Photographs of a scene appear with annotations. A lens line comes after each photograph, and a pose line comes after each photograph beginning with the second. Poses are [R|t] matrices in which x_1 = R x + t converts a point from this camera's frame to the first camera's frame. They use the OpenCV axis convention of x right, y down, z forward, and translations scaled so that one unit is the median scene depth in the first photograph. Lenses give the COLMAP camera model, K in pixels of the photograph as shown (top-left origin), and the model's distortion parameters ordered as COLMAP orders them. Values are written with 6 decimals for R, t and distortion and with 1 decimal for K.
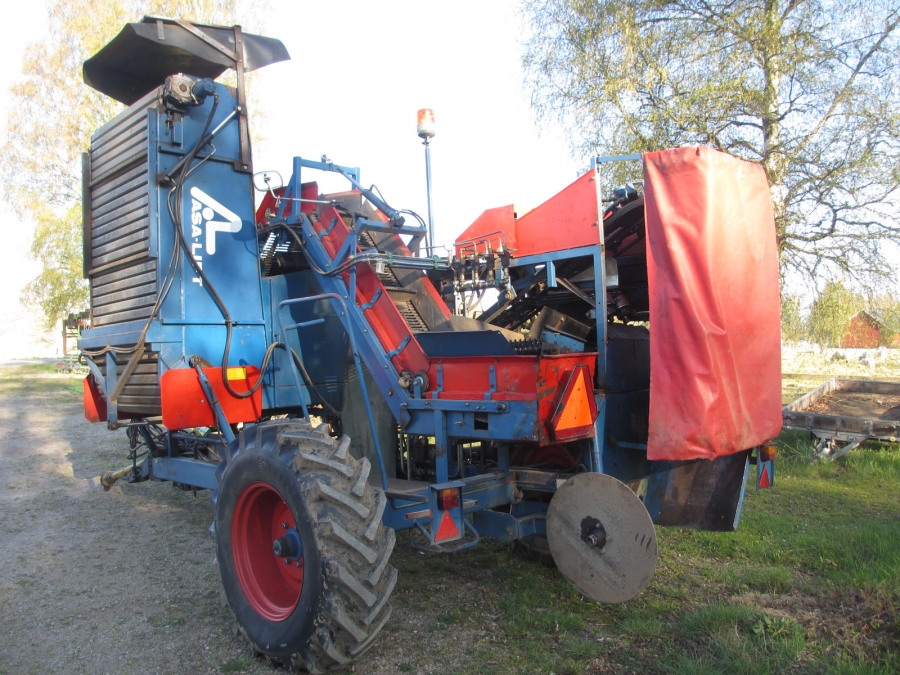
lens RADIAL K [[751.5, 0, 436.6], [0, 751.5, 339.8], [0, 0, 1]] dist [-0.056555, 0.013703]
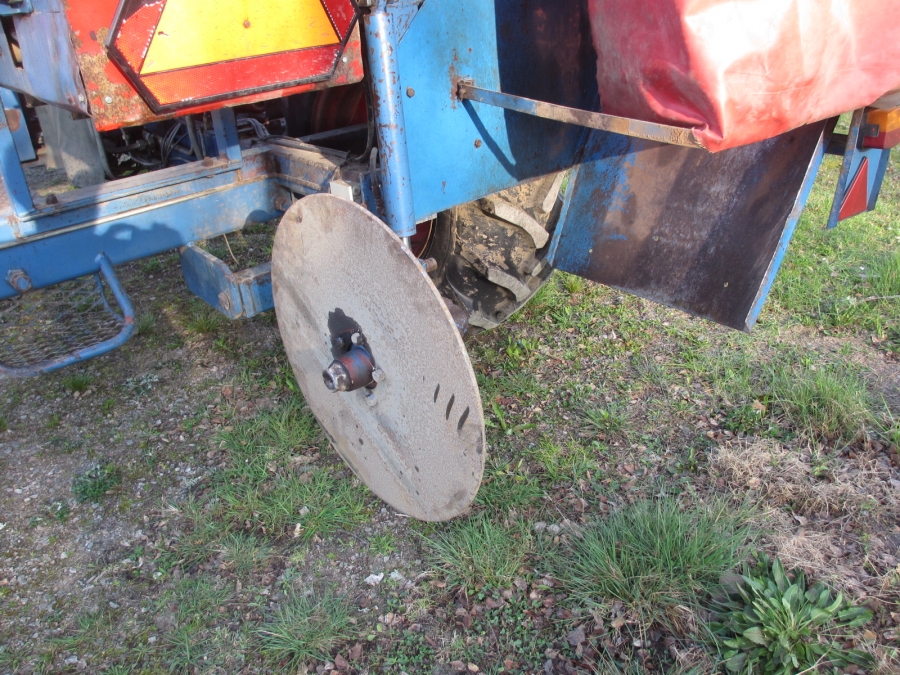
lens RADIAL K [[751.5, 0, 436.6], [0, 751.5, 339.8], [0, 0, 1]] dist [-0.056555, 0.013703]
pose [[0.997943, 0.014975, -0.062330, 0.250833], [0.017022, 0.875520, 0.482882, 0.066431], [0.061802, -0.482950, 0.873464, 0.616907]]
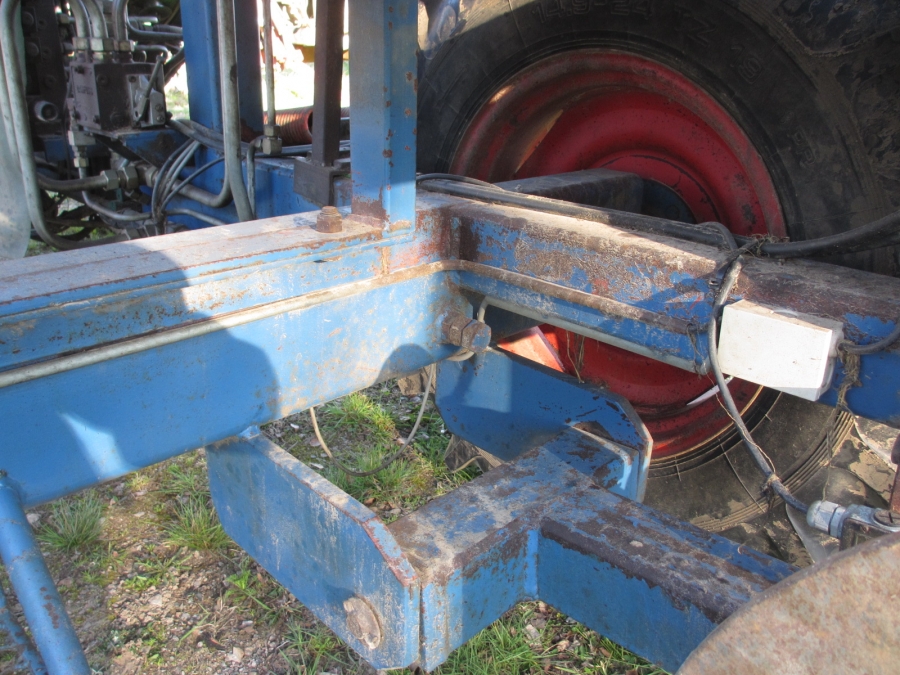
lens RADIAL K [[751.5, 0, 436.6], [0, 751.5, 339.8], [0, 0, 1]] dist [-0.056555, 0.013703]
pose [[0.997301, 0.066536, 0.031042, 0.103786], [-0.073364, 0.919671, 0.385776, 0.145948], [-0.002880, -0.387012, 0.922070, 0.890209]]
